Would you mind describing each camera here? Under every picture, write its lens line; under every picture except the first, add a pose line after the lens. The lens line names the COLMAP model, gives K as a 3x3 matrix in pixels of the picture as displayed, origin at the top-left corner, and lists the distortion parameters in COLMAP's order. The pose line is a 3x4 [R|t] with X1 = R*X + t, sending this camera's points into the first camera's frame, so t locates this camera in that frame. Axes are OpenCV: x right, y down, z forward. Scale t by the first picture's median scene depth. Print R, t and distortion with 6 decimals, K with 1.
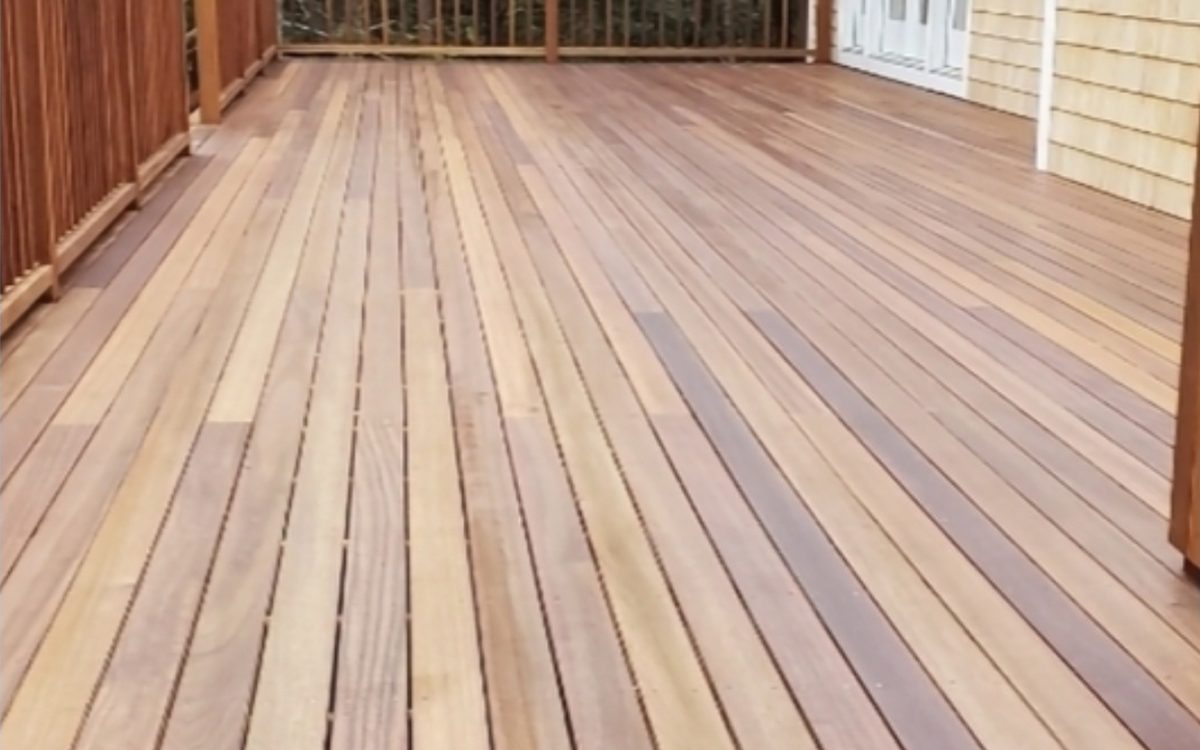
lens RADIAL K [[1744.2, 0, 590.0], [0, 1744.2, 375.9], [0, 0, 1]] dist [-0.003866, 0.008756]
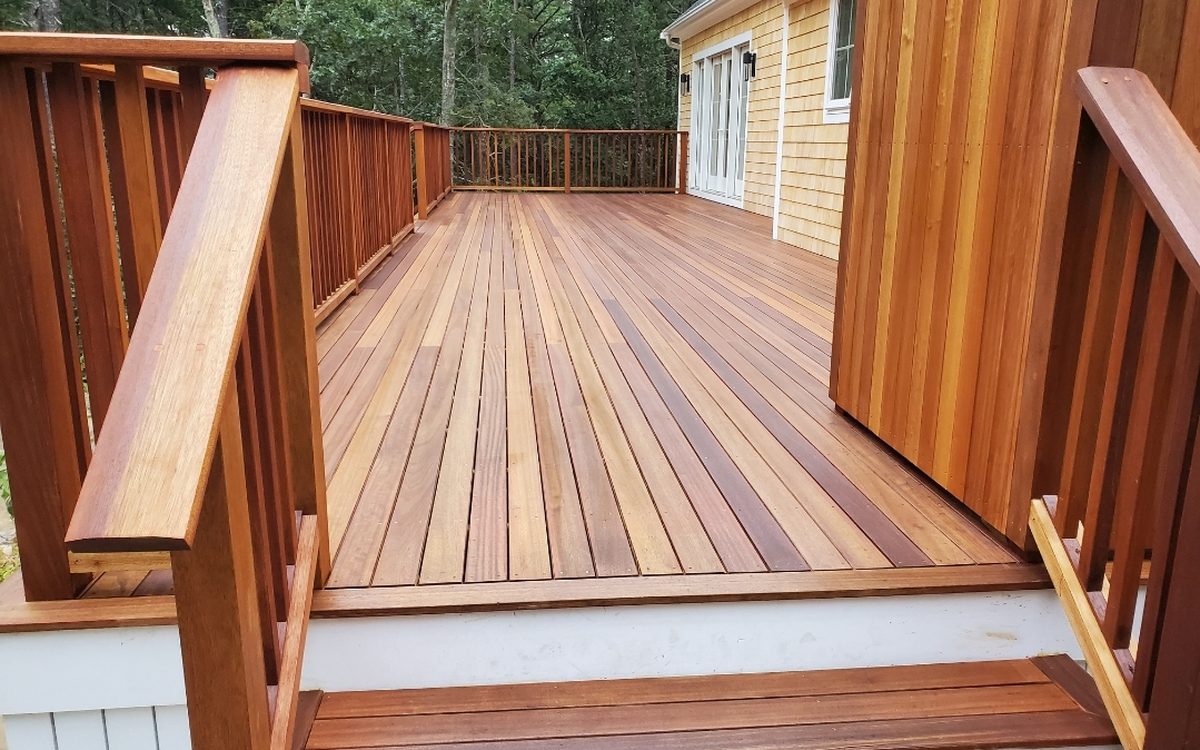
lens RADIAL K [[914.2, 0, 600.0], [0, 914.2, 375.0], [0, 0, 1]] dist [-0.000067, 0.000247]
pose [[0.999995, 0.000627, -0.003230, 0.026200], [-0.000610, 0.999986, 0.005297, 0.058895], [0.003233, -0.005295, 0.999981, -0.236875]]
